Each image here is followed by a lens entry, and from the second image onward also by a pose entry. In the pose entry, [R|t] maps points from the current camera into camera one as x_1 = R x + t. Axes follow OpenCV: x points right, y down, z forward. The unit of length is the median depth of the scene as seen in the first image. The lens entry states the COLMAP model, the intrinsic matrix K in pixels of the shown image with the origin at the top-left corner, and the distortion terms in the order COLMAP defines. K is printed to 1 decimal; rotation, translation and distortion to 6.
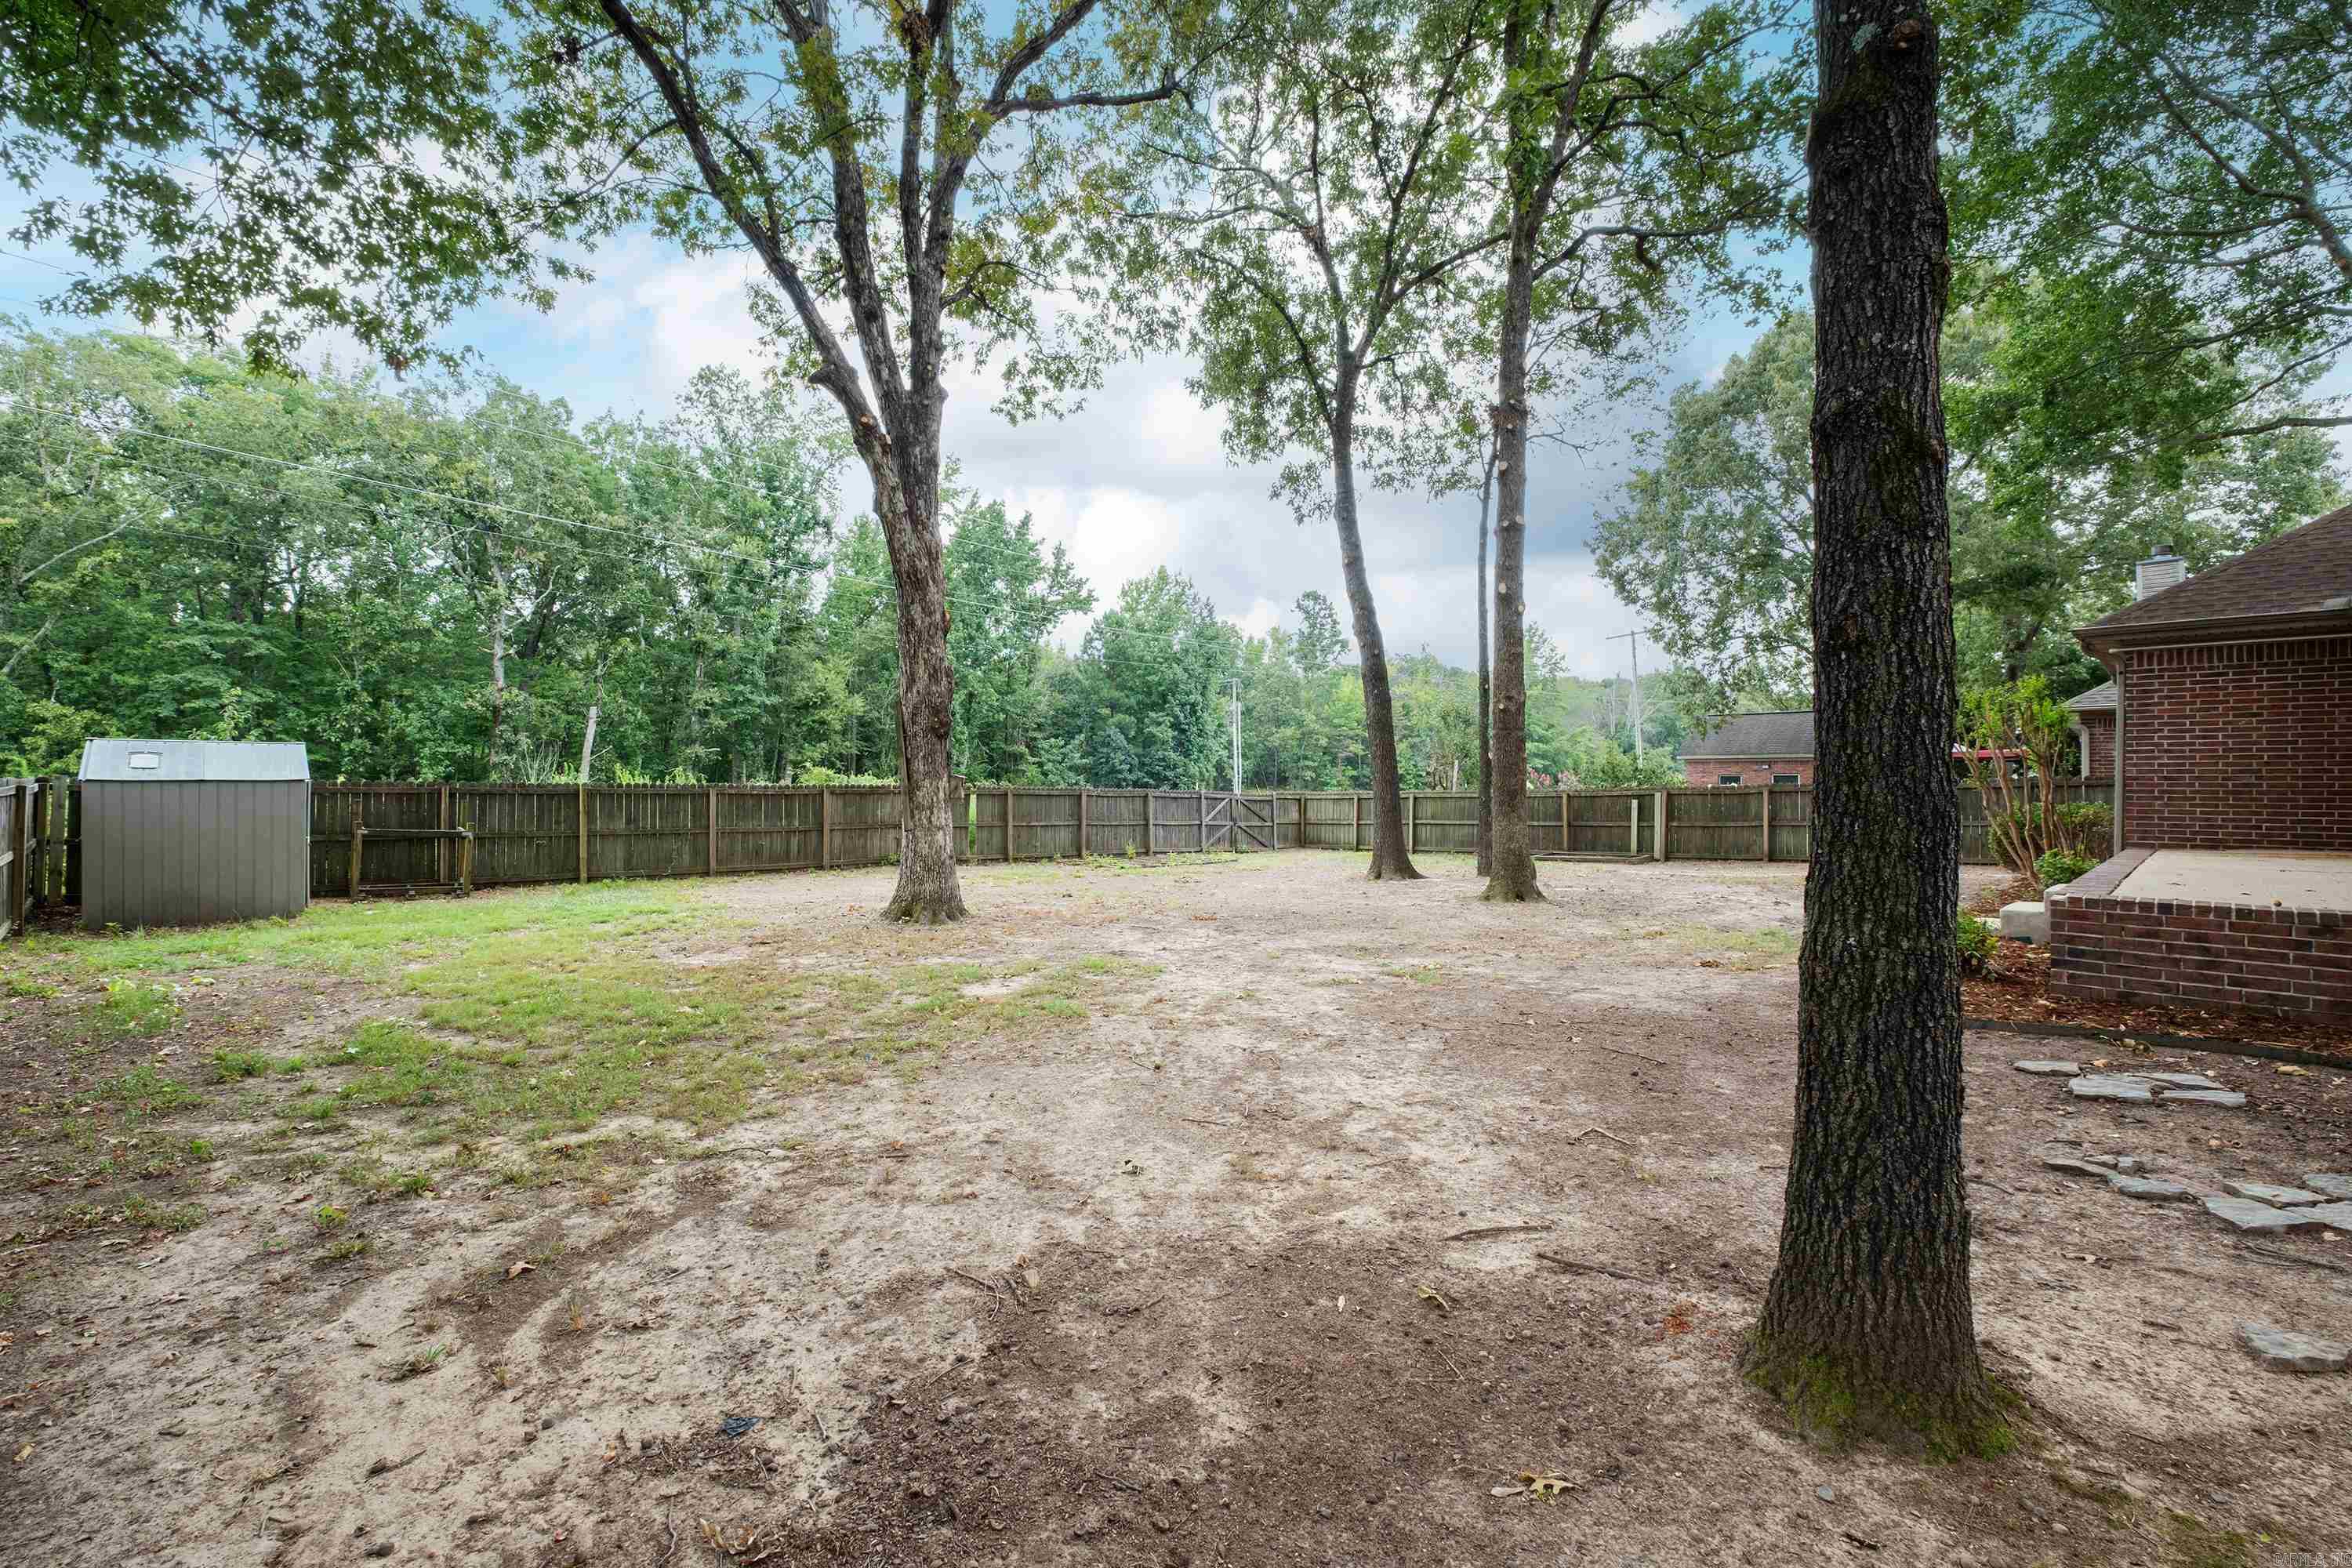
lens RADIAL K [[1008.6, 0, 1176.5], [0, 1008.6, 792.2], [0, 0, 1]] dist [-0.001202, -0.000647]
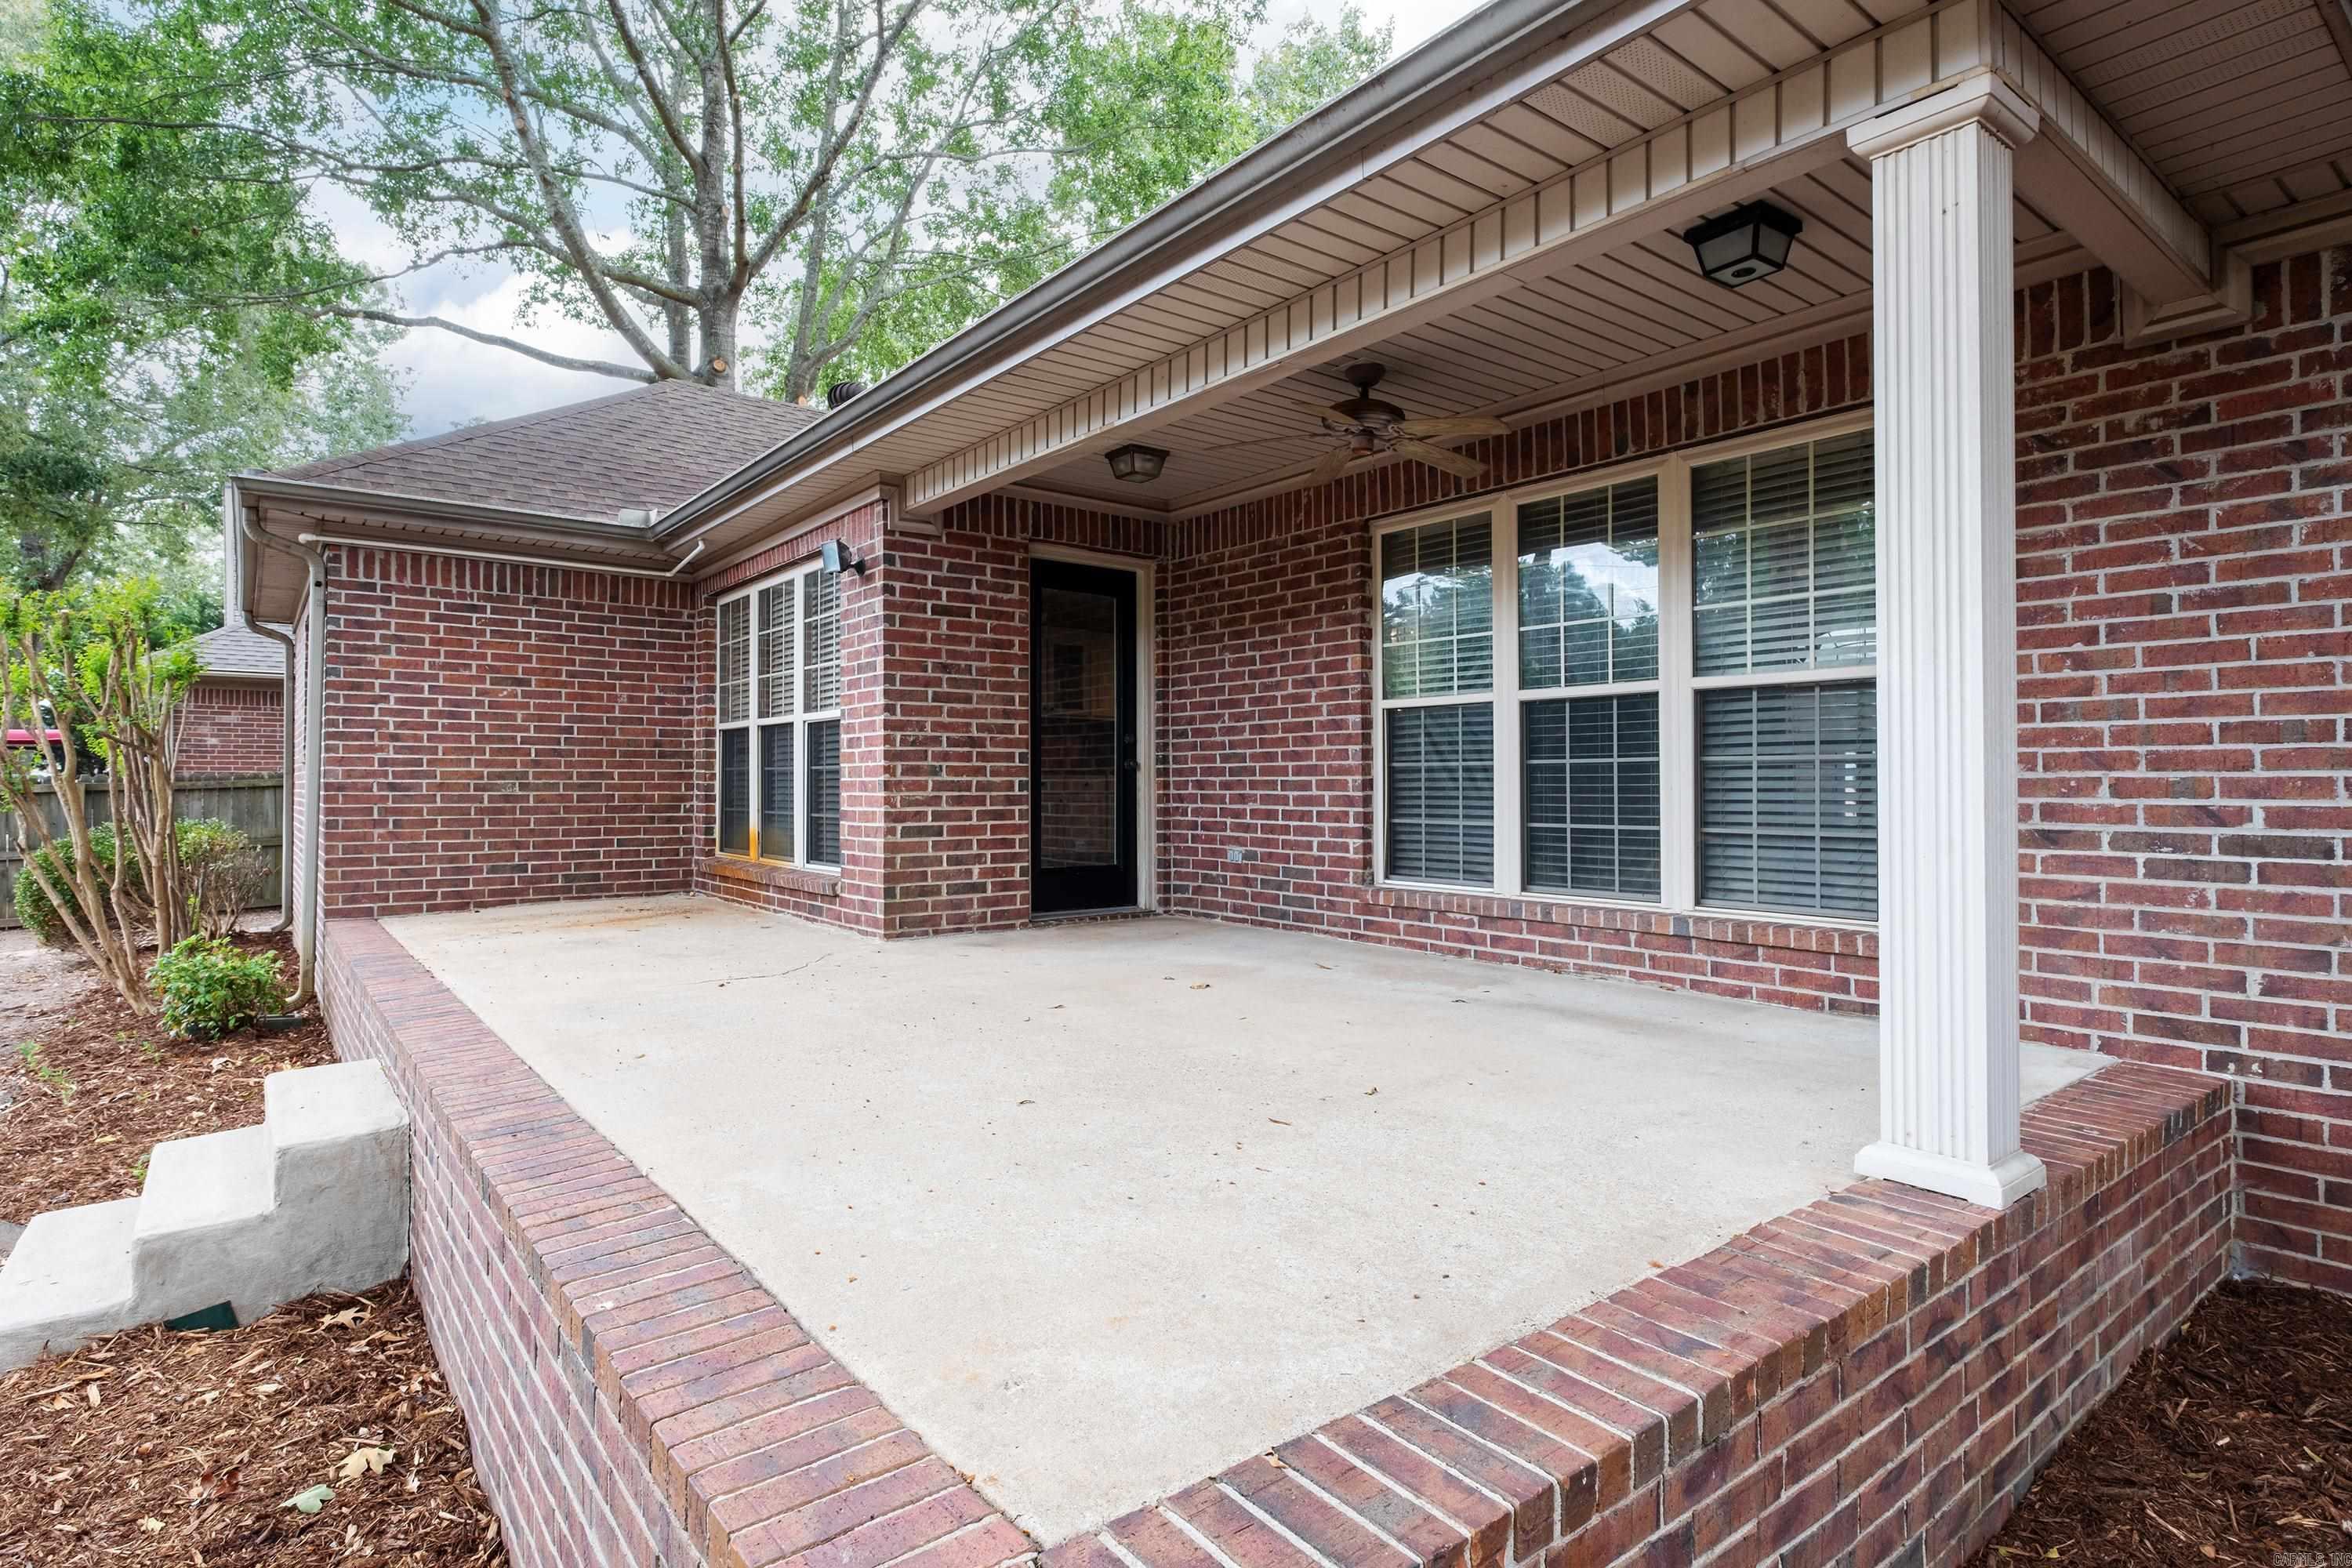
lens RADIAL K [[1201.9, 0, 1176.5], [0, 1201.9, 776.1], [0, 0, 1]] dist [0.001035, 0.000189]
pose [[0.109835, 0.006592, 0.993928, 0.383758], [0.006824, 0.999949, -0.007386, -0.012158], [-0.993926, 0.007593, 0.109785, 0.509687]]
